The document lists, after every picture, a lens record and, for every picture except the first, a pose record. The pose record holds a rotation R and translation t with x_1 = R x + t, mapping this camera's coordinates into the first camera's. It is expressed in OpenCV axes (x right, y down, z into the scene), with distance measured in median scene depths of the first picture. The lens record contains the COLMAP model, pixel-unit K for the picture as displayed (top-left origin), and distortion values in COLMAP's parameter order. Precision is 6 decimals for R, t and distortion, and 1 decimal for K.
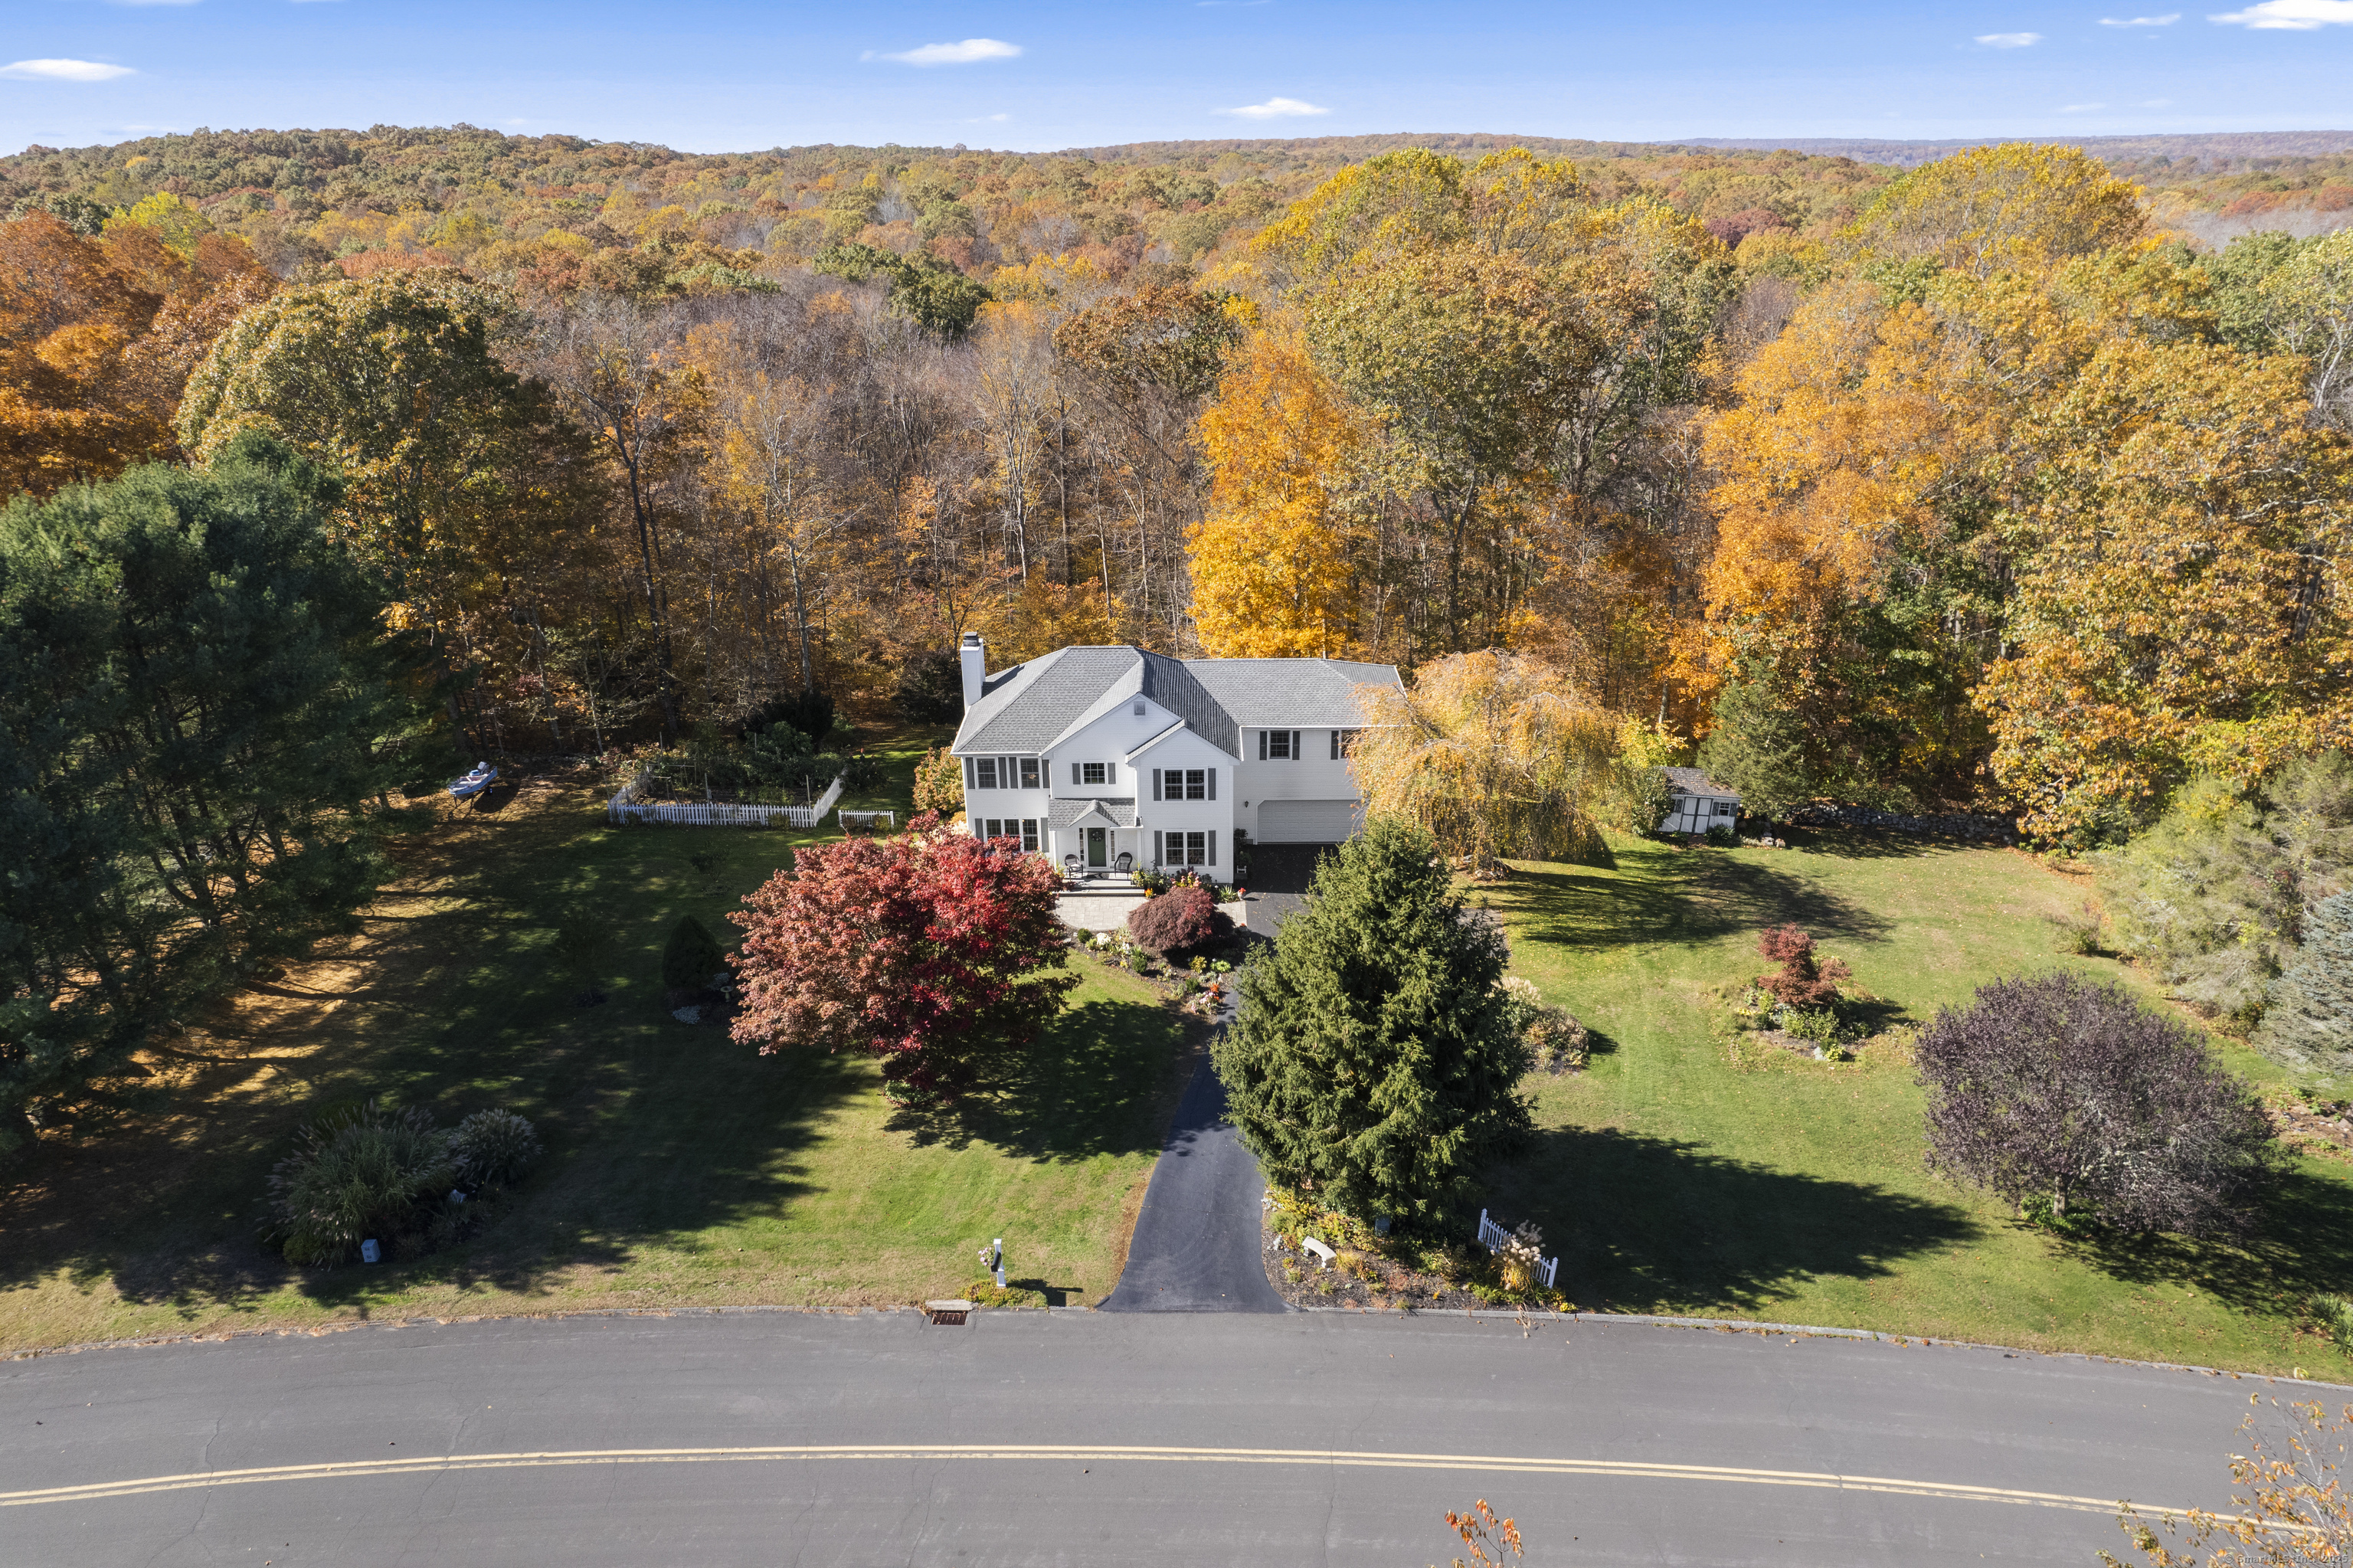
lens RADIAL K [[1517.5, 0, 1176.5], [0, 1517.5, 784.0], [0, 0, 1]] dist [-0.038999, 0.002385]
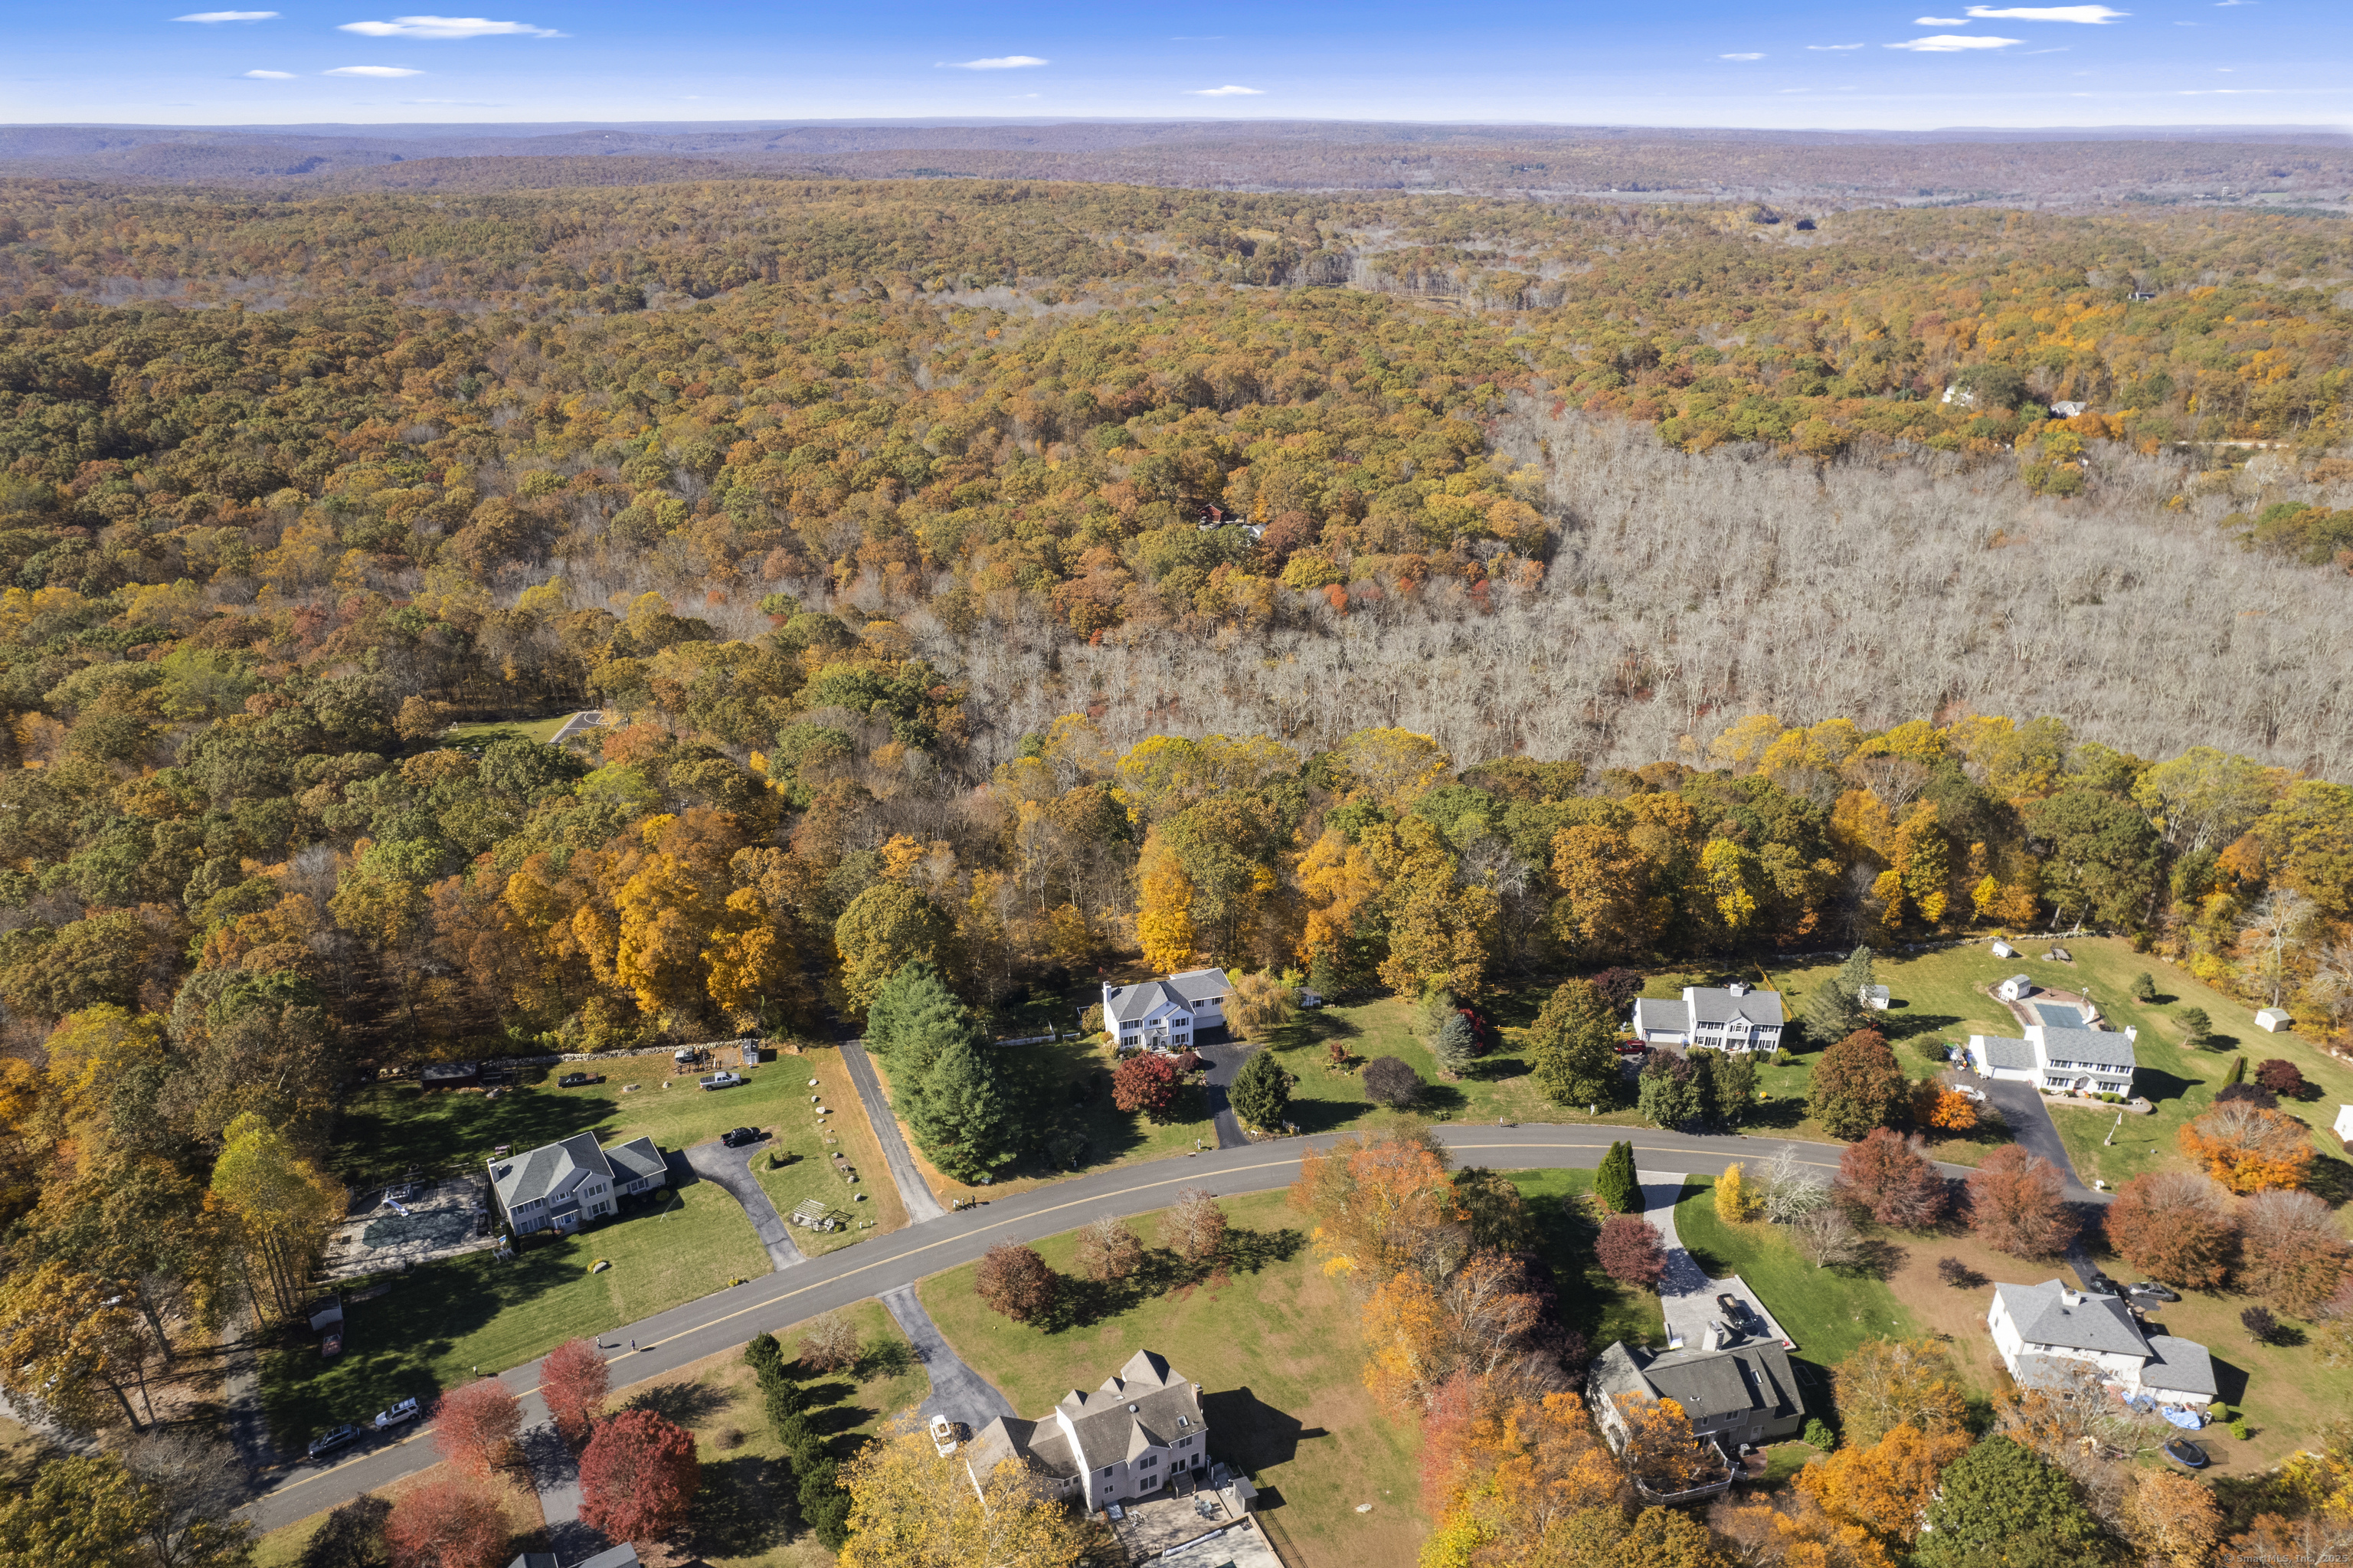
lens RADIAL K [[1517.5, 0, 1176.5], [0, 1517.5, 784.0], [0, 0, 1]] dist [-0.038999, 0.002385]
pose [[0.958277, -0.104645, 0.265997, -0.916131], [0.098428, 0.994470, 0.036637, -0.705748], [-0.268360, -0.008927, 0.963277, -2.522822]]
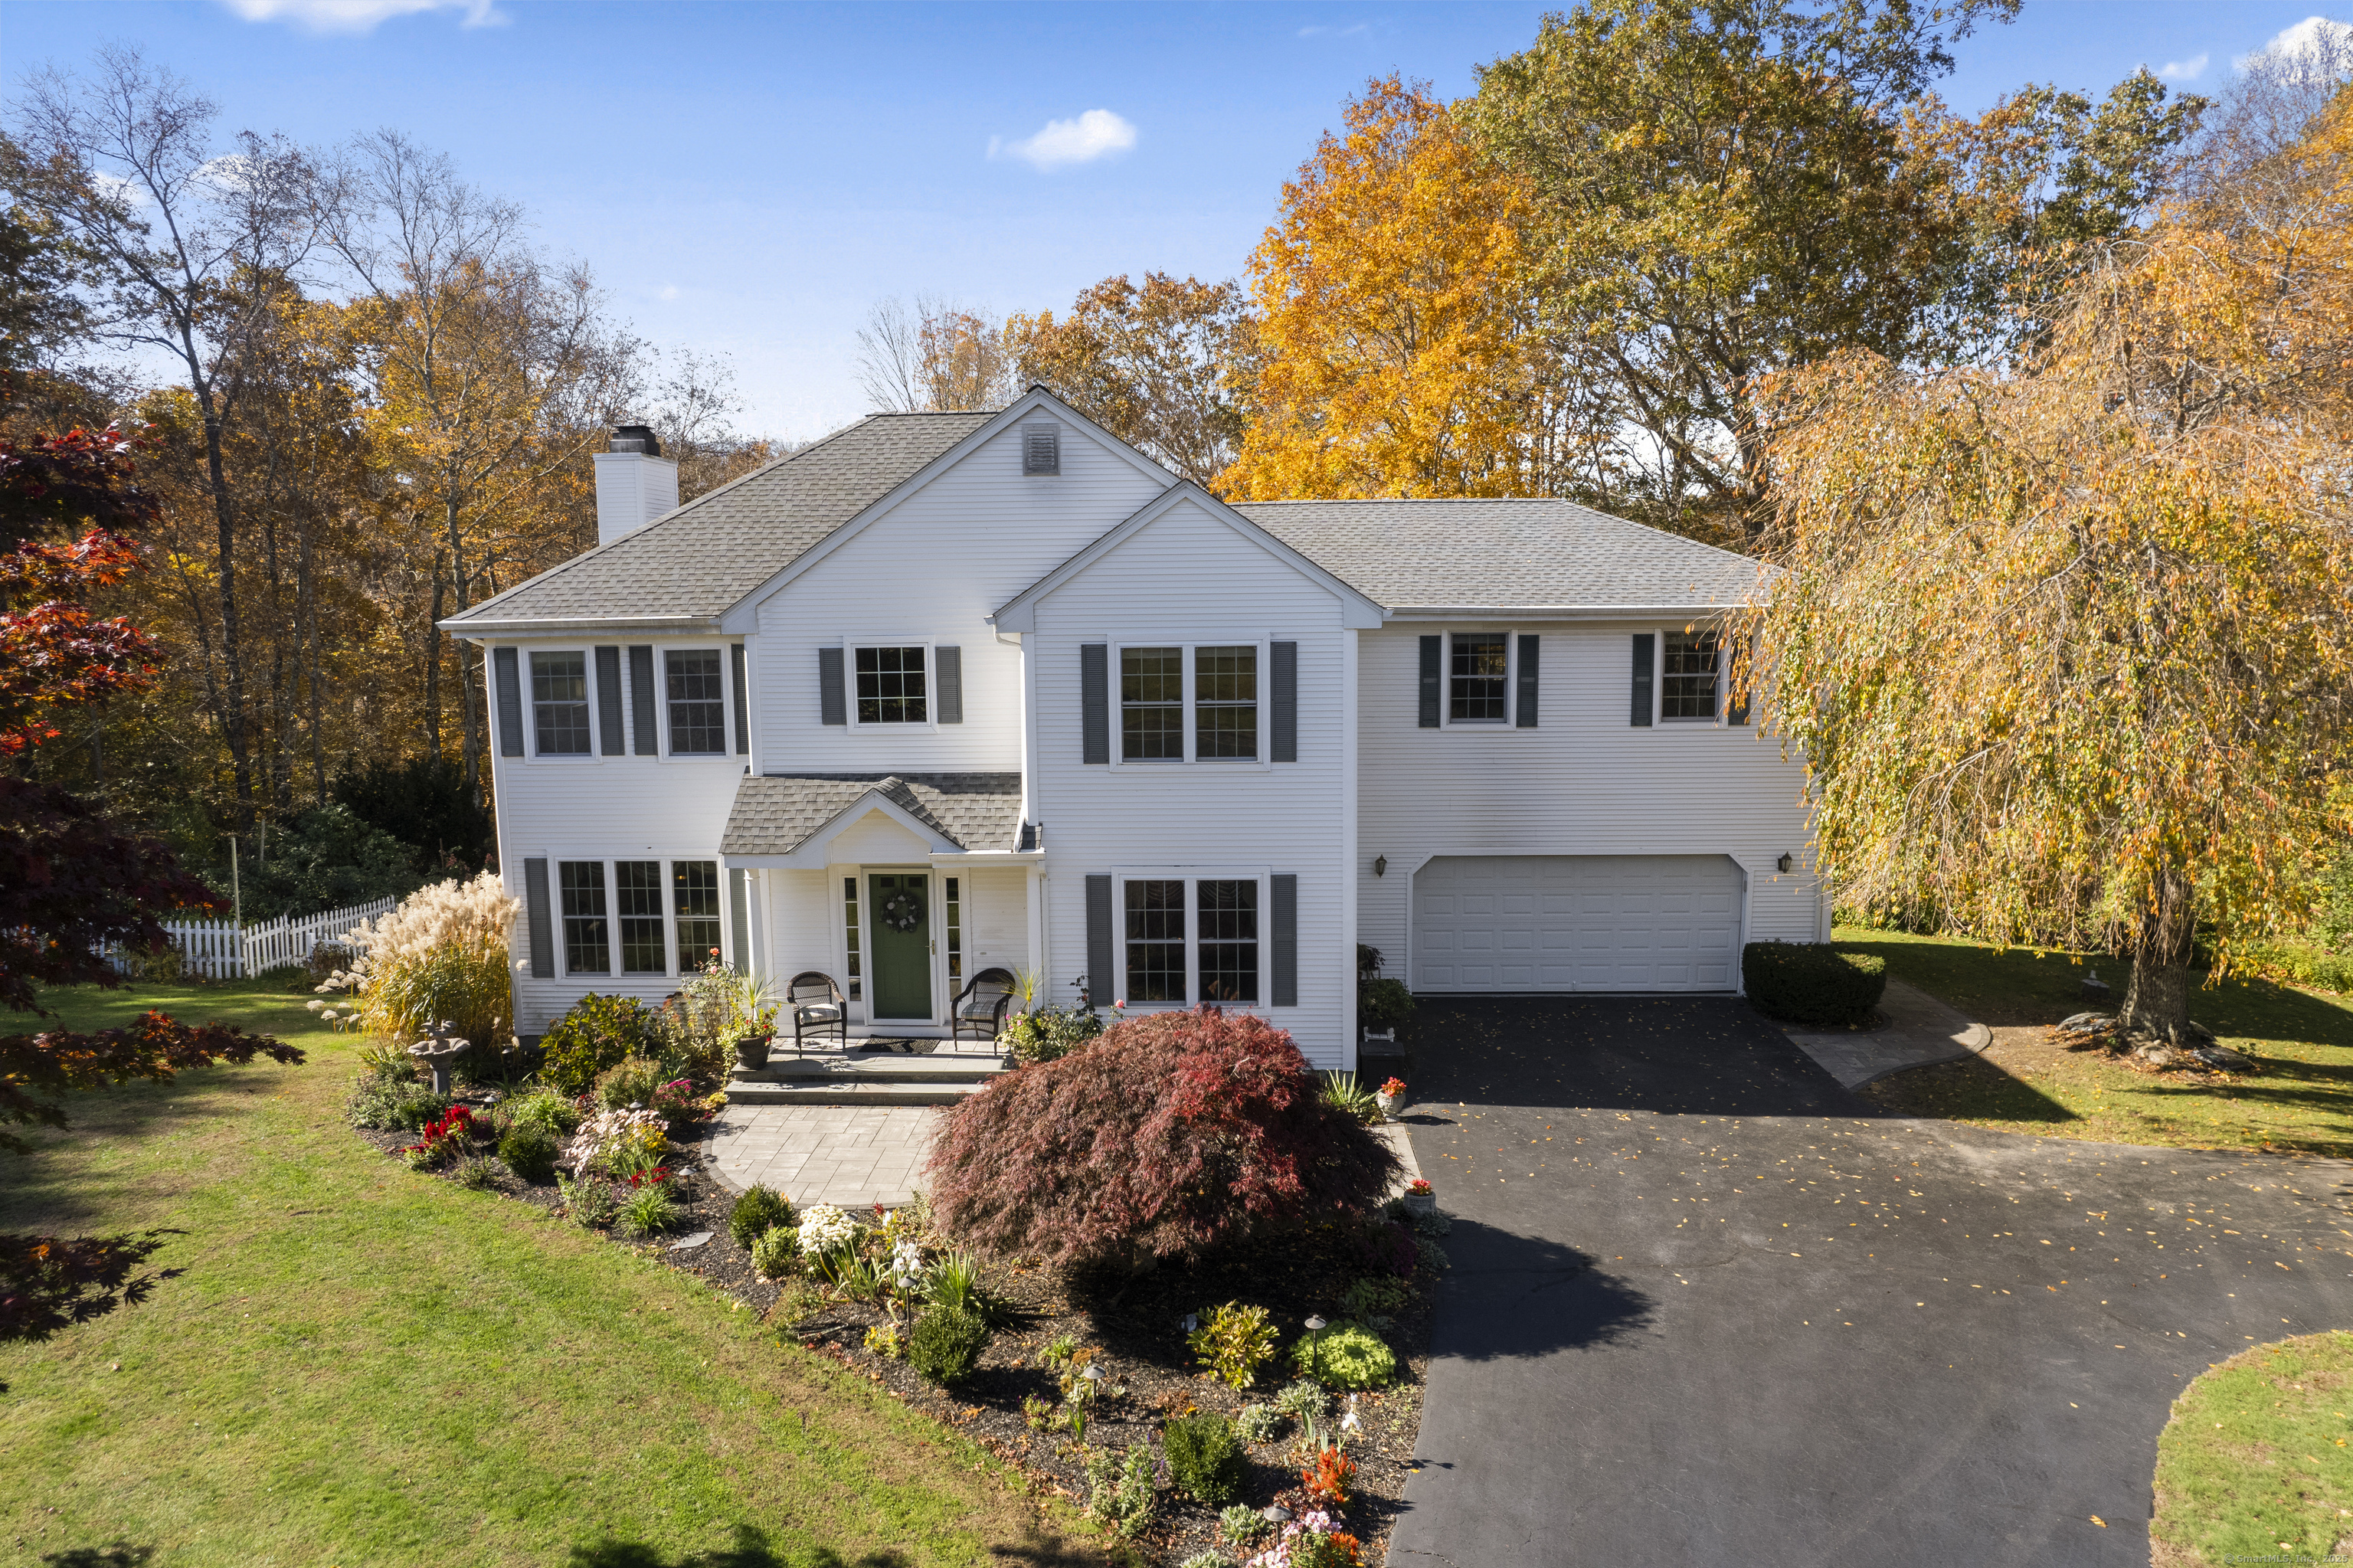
lens RADIAL K [[1517.5, 0, 1176.5], [0, 1517.5, 784.0], [0, 0, 1]] dist [-0.038999, 0.002385]
pose [[0.999630, 0.004212, -0.026857, 0.010650], [-0.011277, 0.963155, -0.268709, 0.092309], [0.024736, 0.268912, 0.962847, 0.717214]]
